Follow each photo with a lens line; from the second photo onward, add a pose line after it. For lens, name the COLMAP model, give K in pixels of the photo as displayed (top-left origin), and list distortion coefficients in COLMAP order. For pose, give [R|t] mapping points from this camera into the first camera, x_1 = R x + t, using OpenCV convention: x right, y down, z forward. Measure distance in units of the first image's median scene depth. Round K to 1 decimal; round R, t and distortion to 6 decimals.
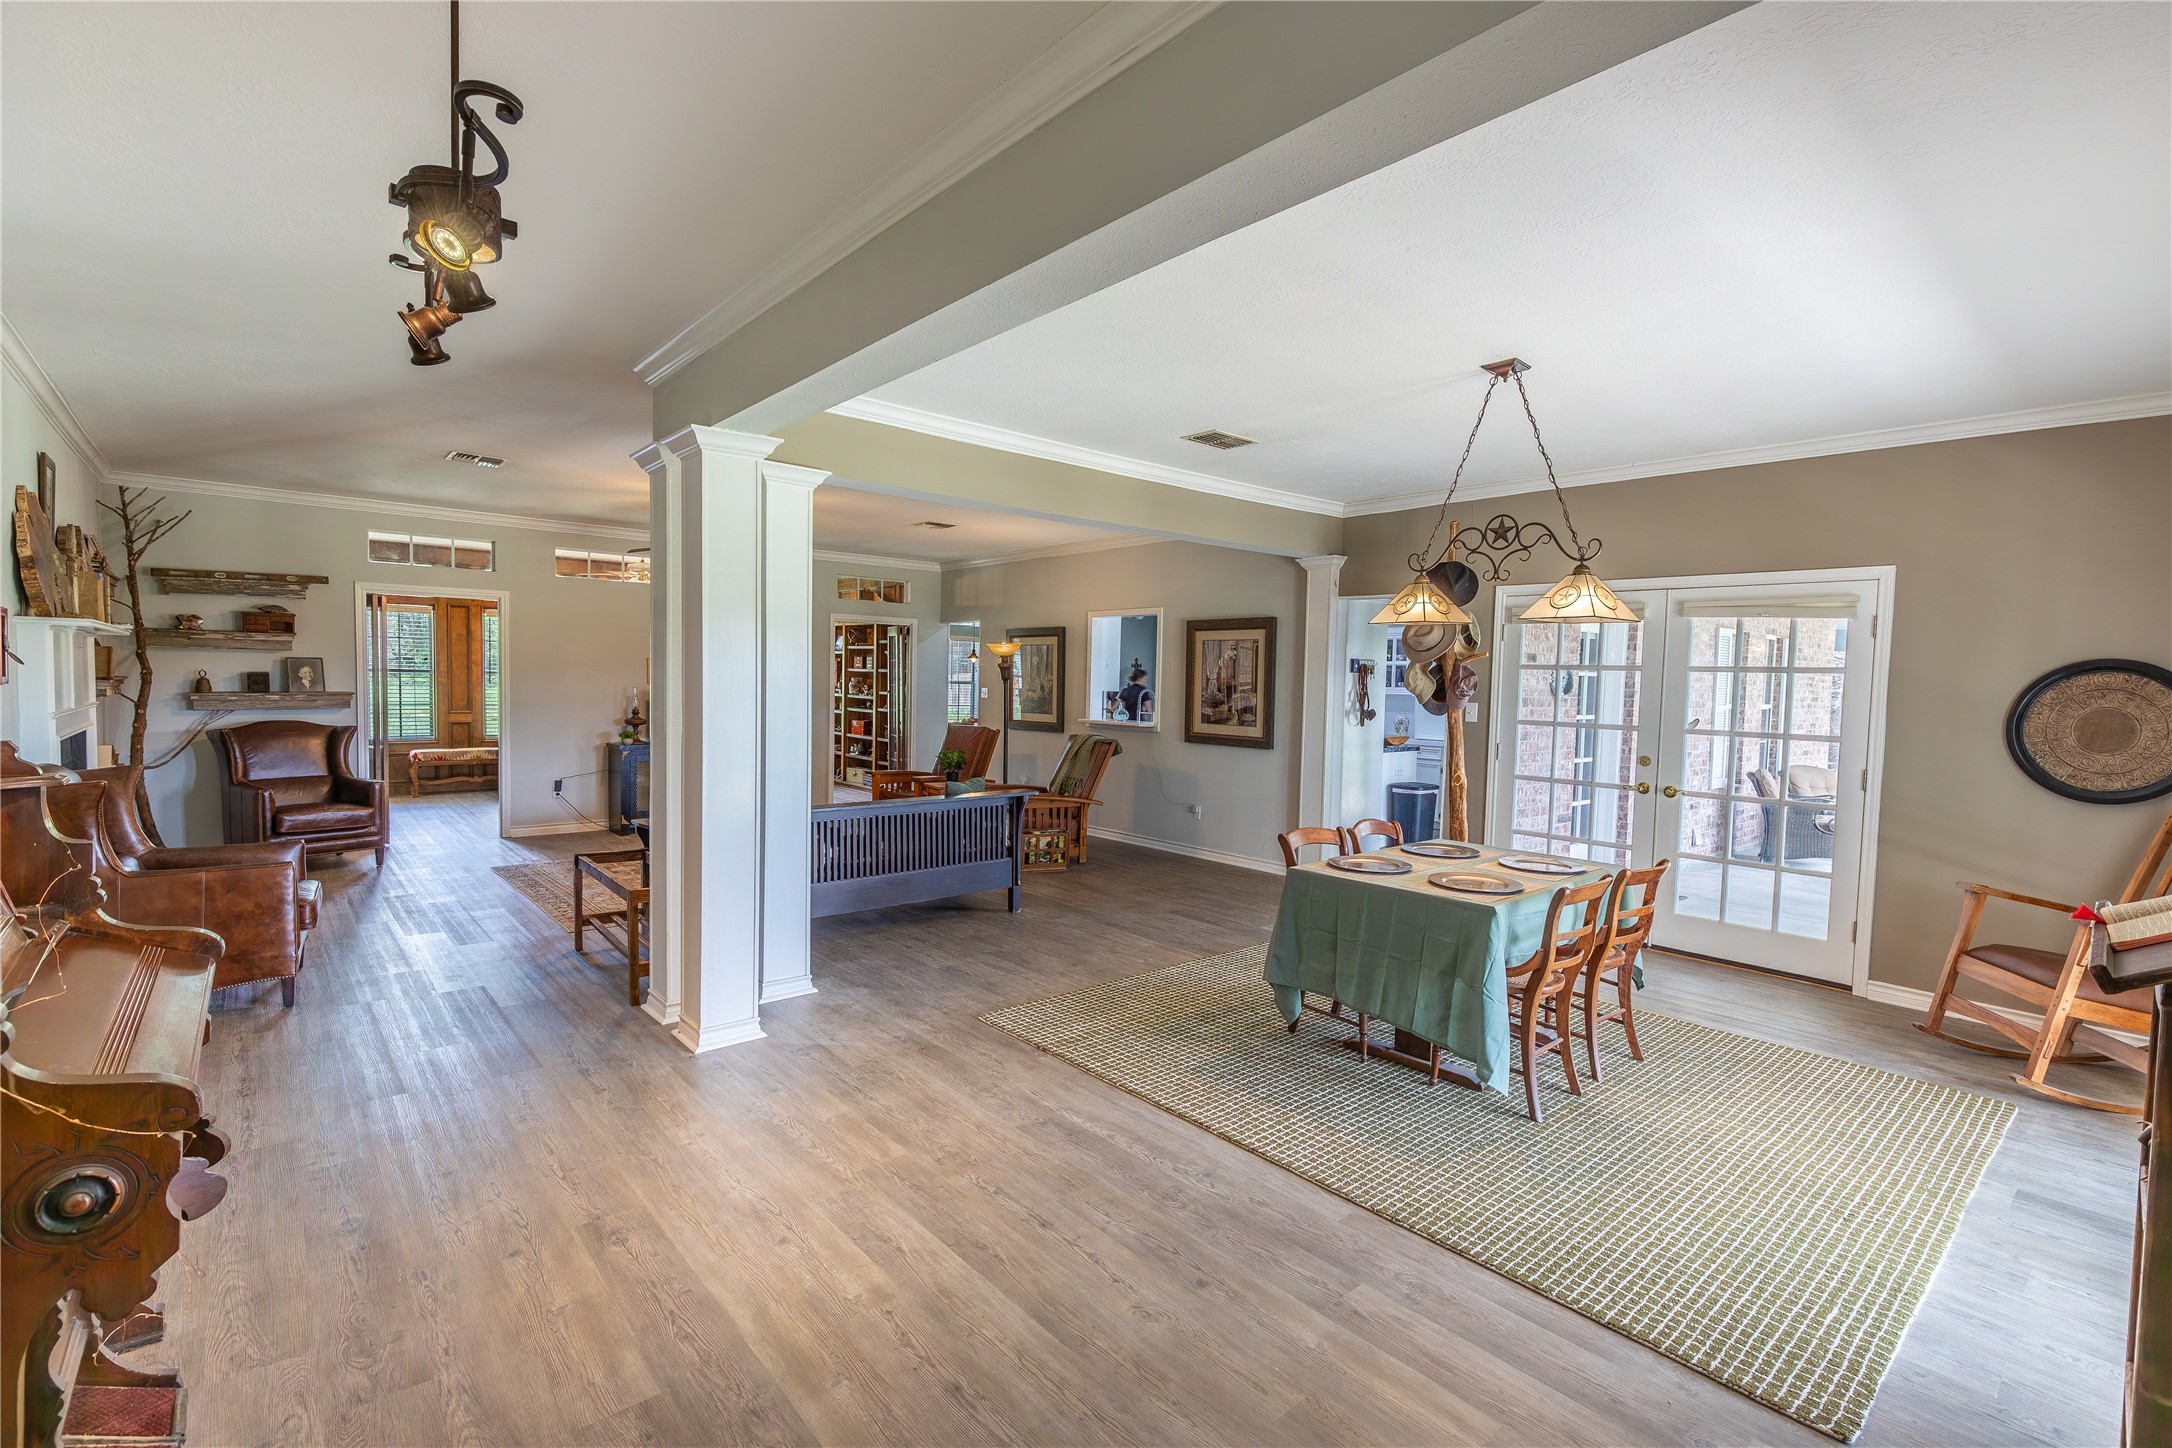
lens RADIAL K [[980.4, 0, 1104.8], [0, 980.4, 729.8], [0, 0, 1]] dist [0.010172, -0.003794]
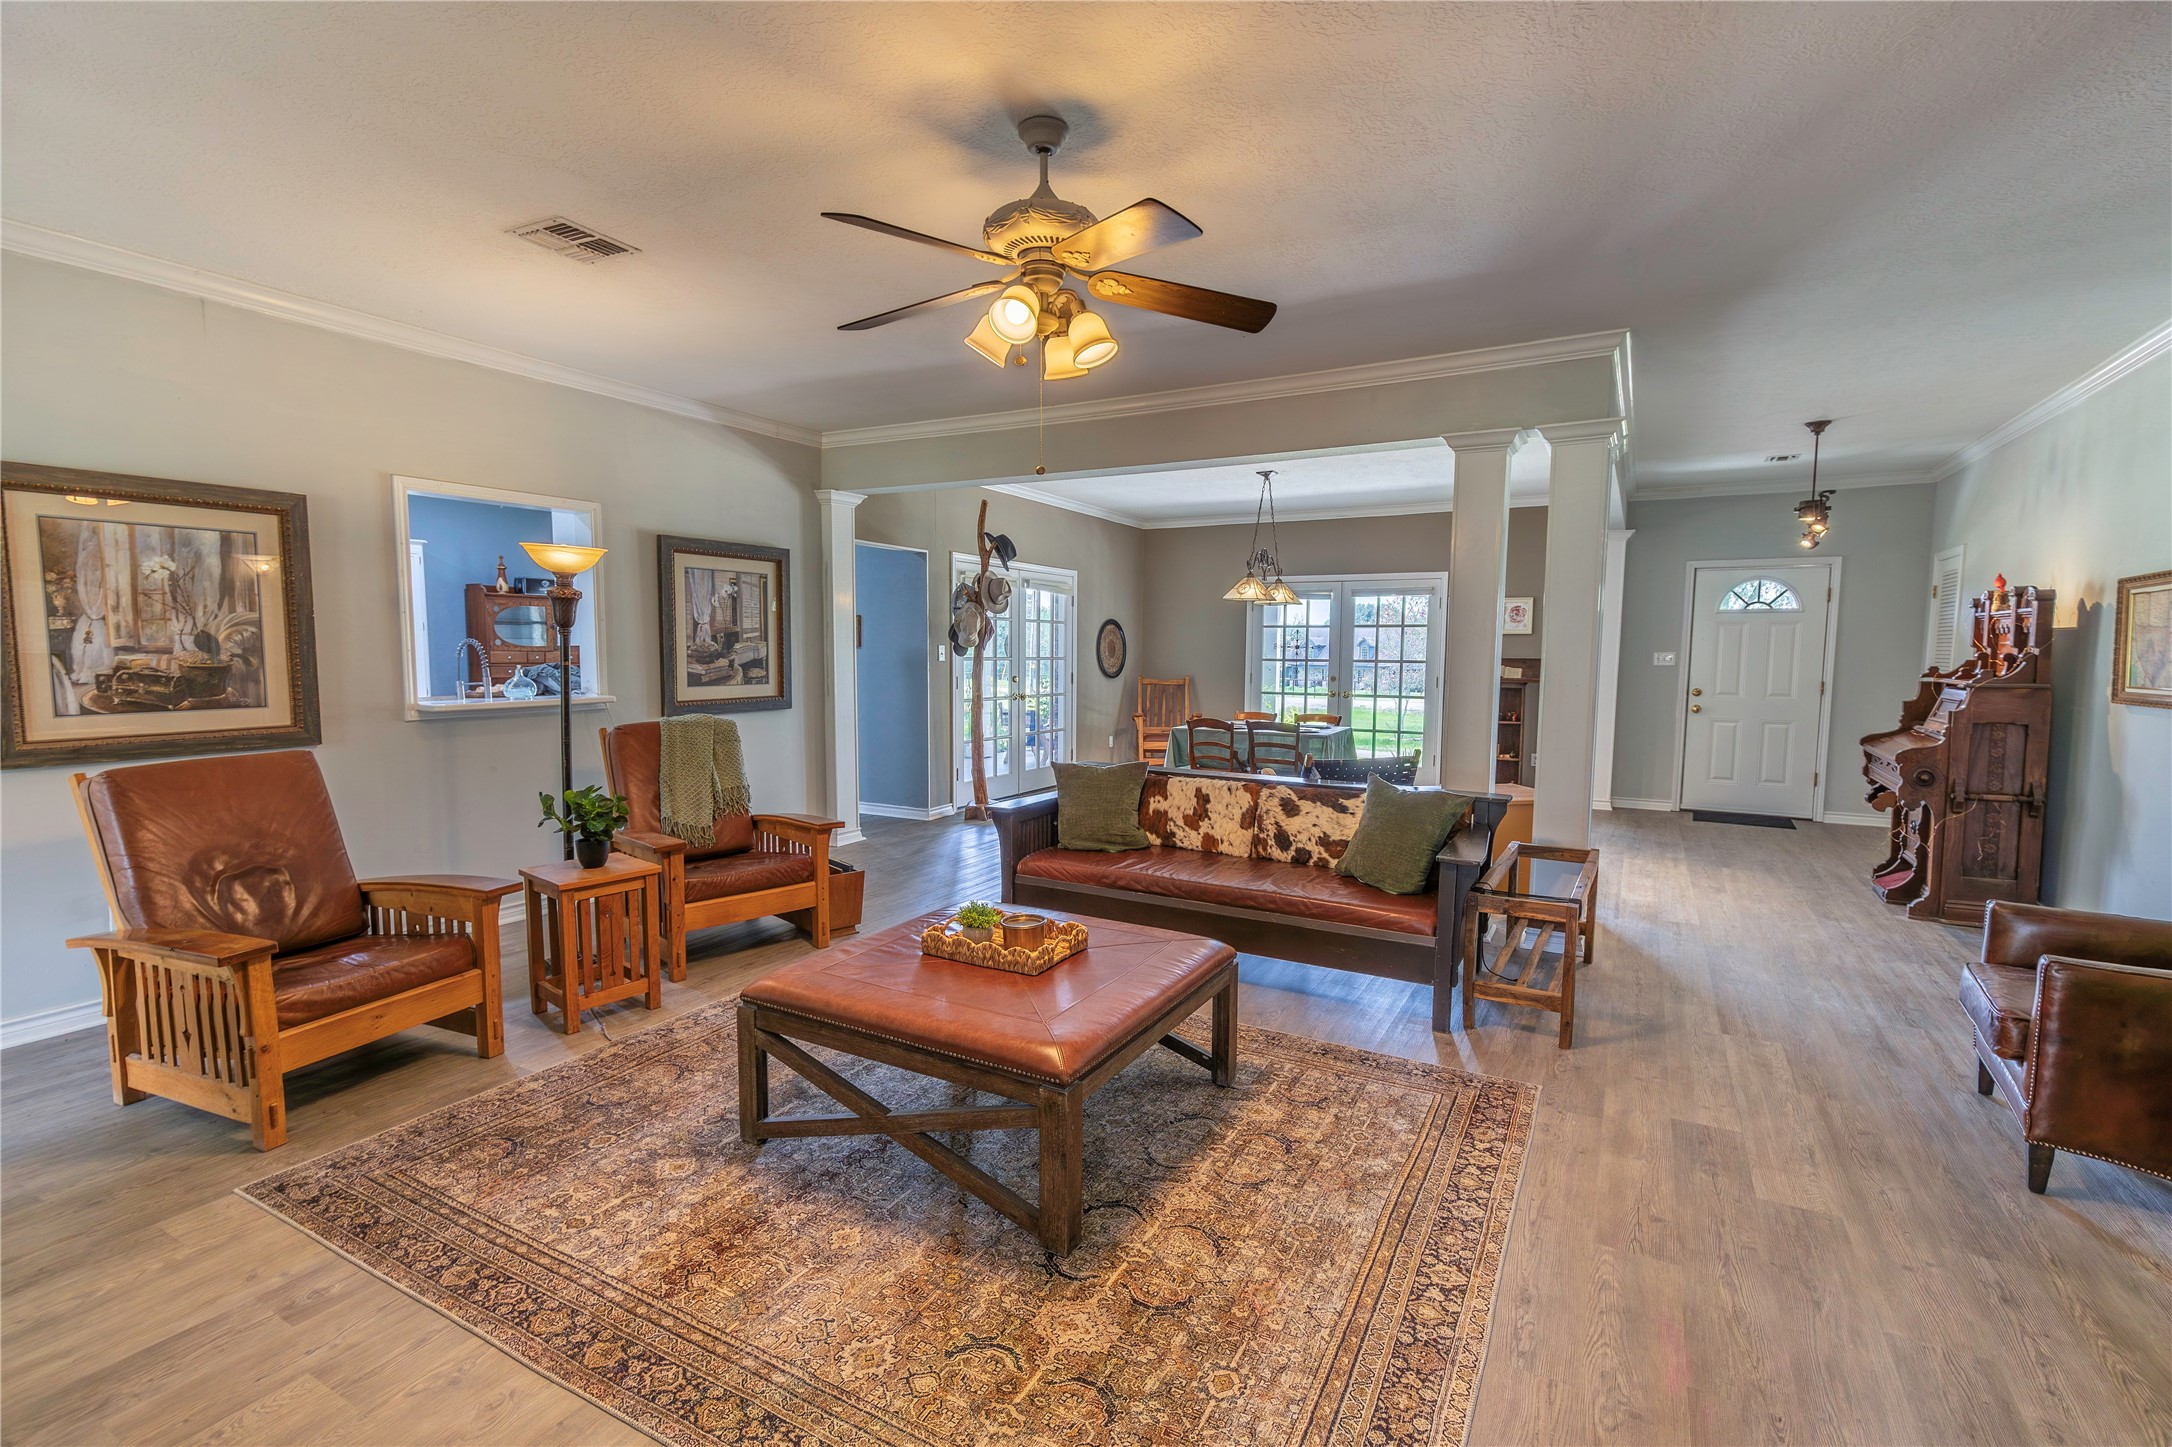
lens RADIAL K [[980.4, 0, 1104.8], [0, 980.4, 729.3], [0, 0, 1]] dist [0.010172, -0.003794]
pose [[-0.343262, -0.108213, 0.932985, -0.766850], [0.030768, 0.991512, 0.126321, -0.064914], [-0.938736, 0.072067, -0.337019, 1.115270]]
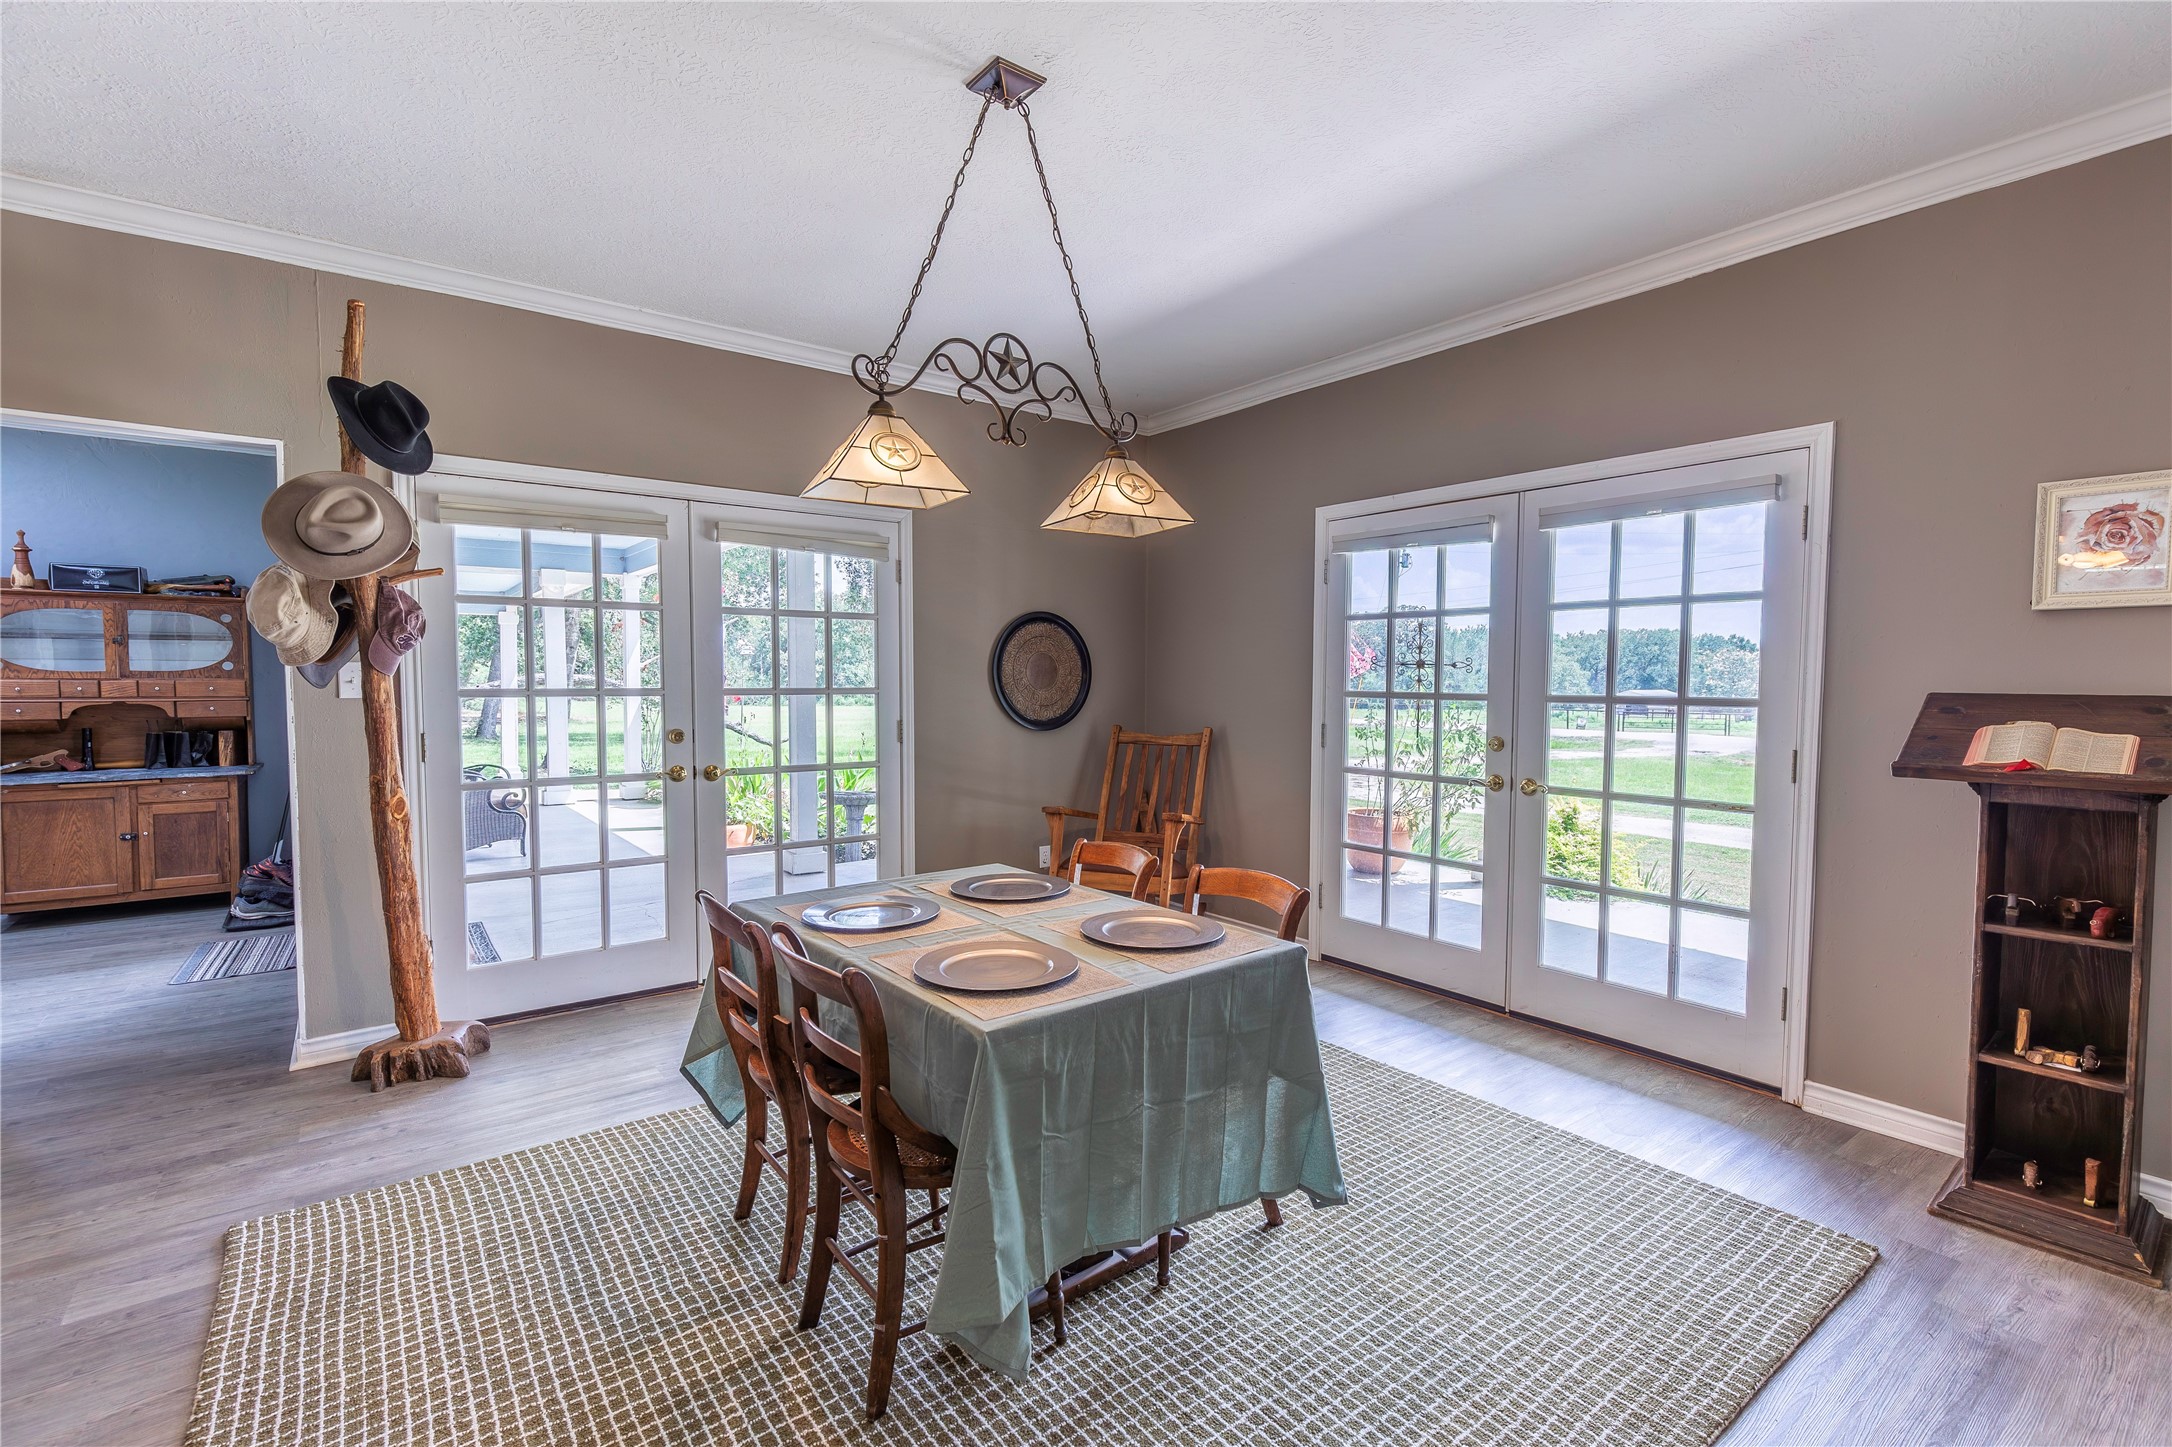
lens RADIAL K [[980.4, 0, 1104.8], [0, 980.4, 729.3], [0, 0, 1]] dist [0.010172, -0.003794]
pose [[0.064260, -0.084876, 0.994317, -0.117749], [0.048332, 0.995472, 0.081851, -0.013568], [-0.996762, 0.042798, 0.068071, 0.510190]]
